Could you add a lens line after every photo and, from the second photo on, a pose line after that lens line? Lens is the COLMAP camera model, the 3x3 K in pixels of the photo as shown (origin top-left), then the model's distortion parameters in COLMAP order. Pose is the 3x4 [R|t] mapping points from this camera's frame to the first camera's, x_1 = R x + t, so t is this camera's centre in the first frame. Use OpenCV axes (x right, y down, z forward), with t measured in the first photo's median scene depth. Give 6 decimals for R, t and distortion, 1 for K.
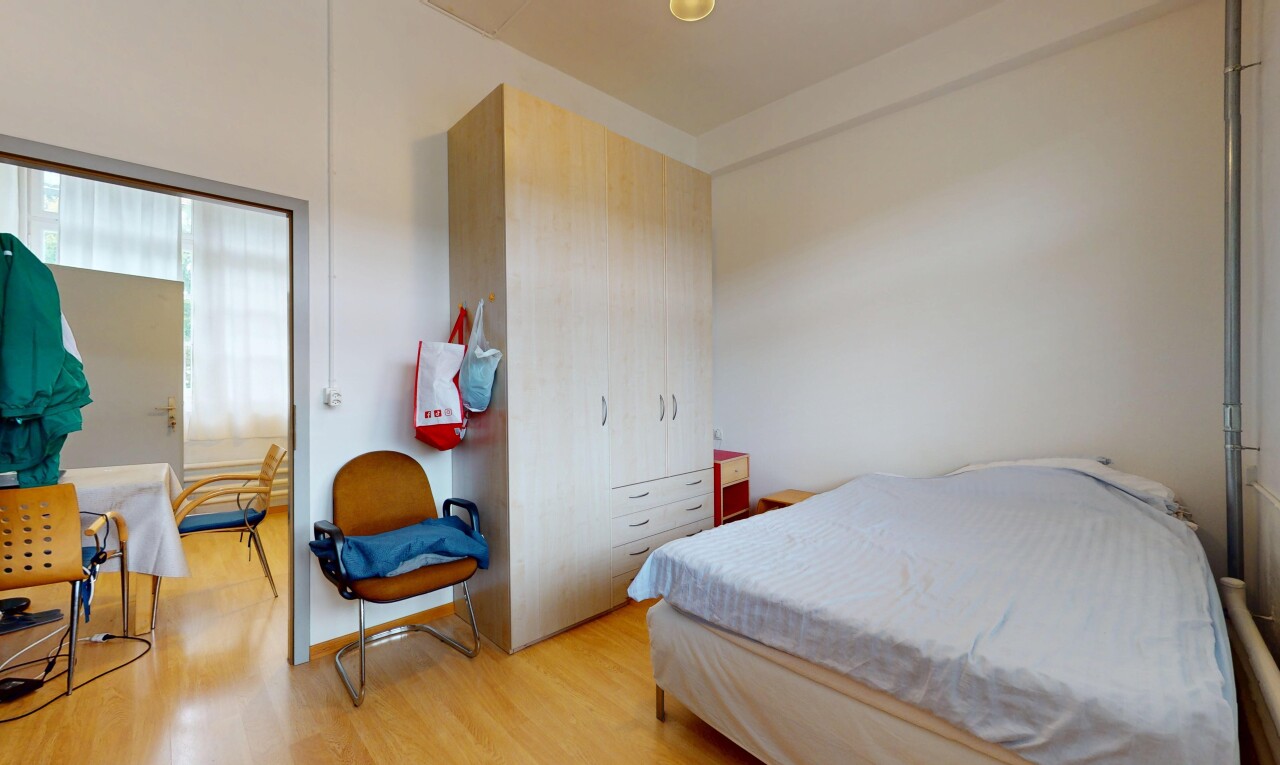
lens RADIAL K [[499.3, 0, 643.7], [0, 499.3, 383.9], [0, 0, 1]] dist [0.001976, 0.000323]
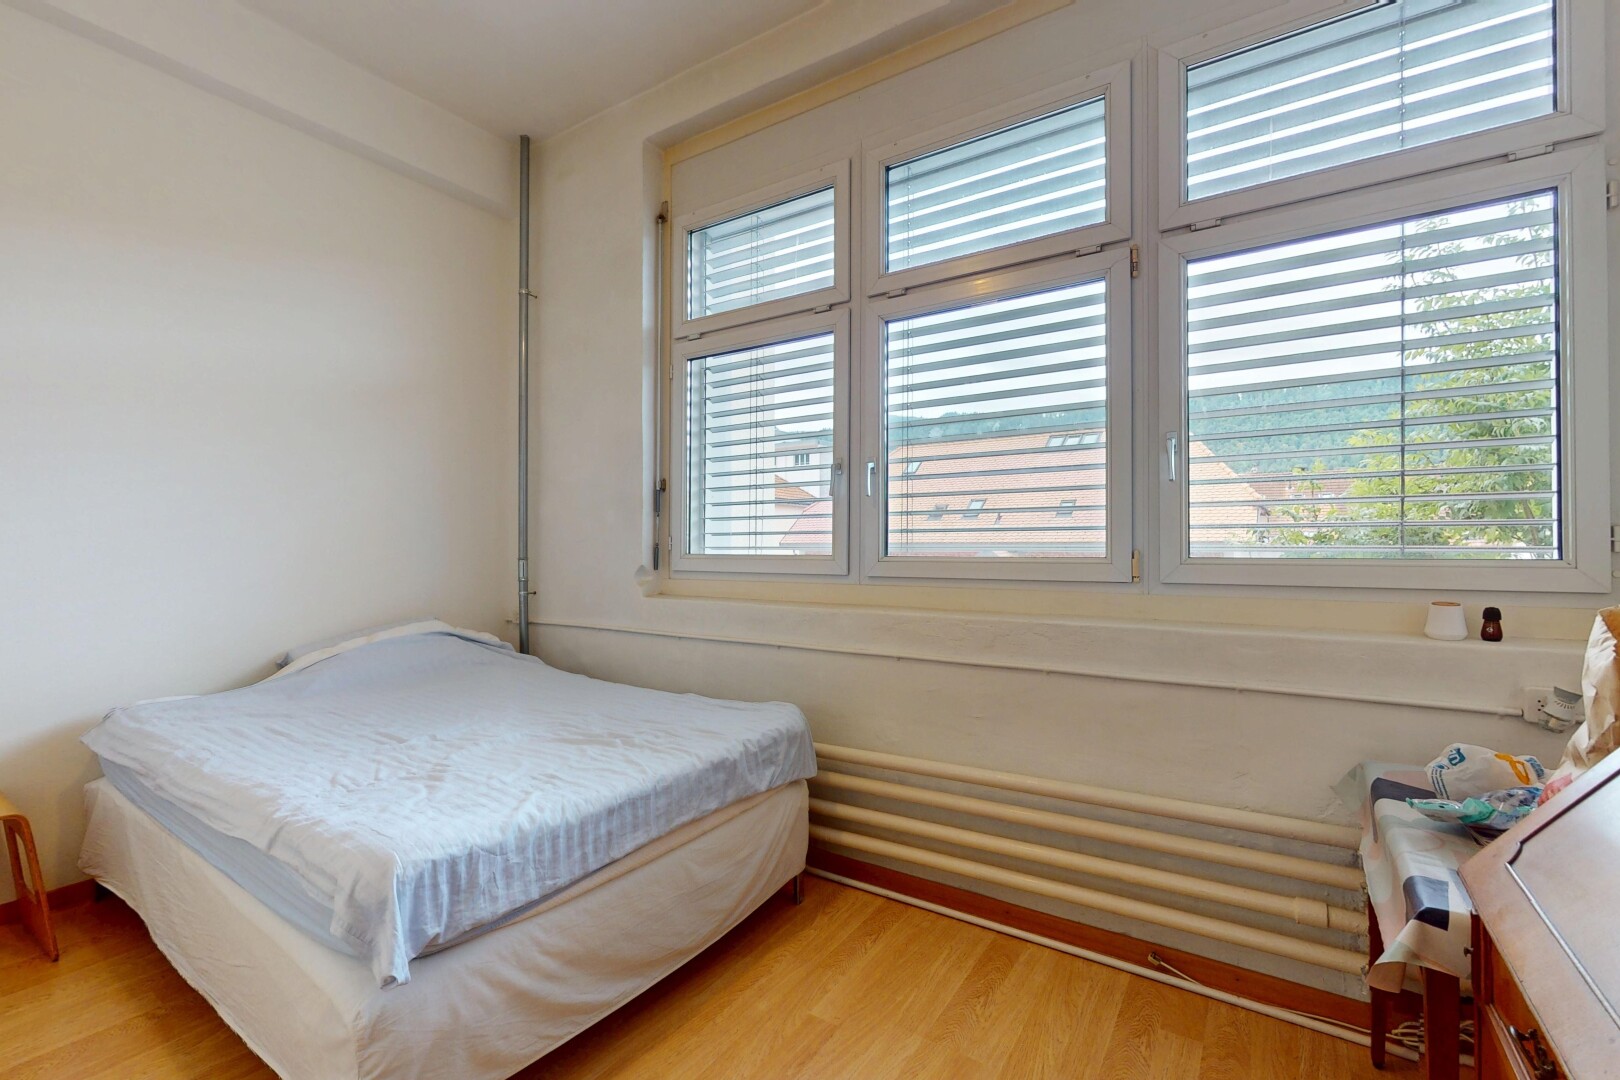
lens RADIAL K [[703.2, 0, 805.9], [0, 703.2, 536.8], [0, 0, 1]] dist [0.003584, 0.000206]
pose [[-0.196197, 0.011940, 0.980492, -0.772125], [0.000691, 0.999927, -0.012039, 0.008454], [-0.980564, -0.001684, -0.196191, 0.755670]]
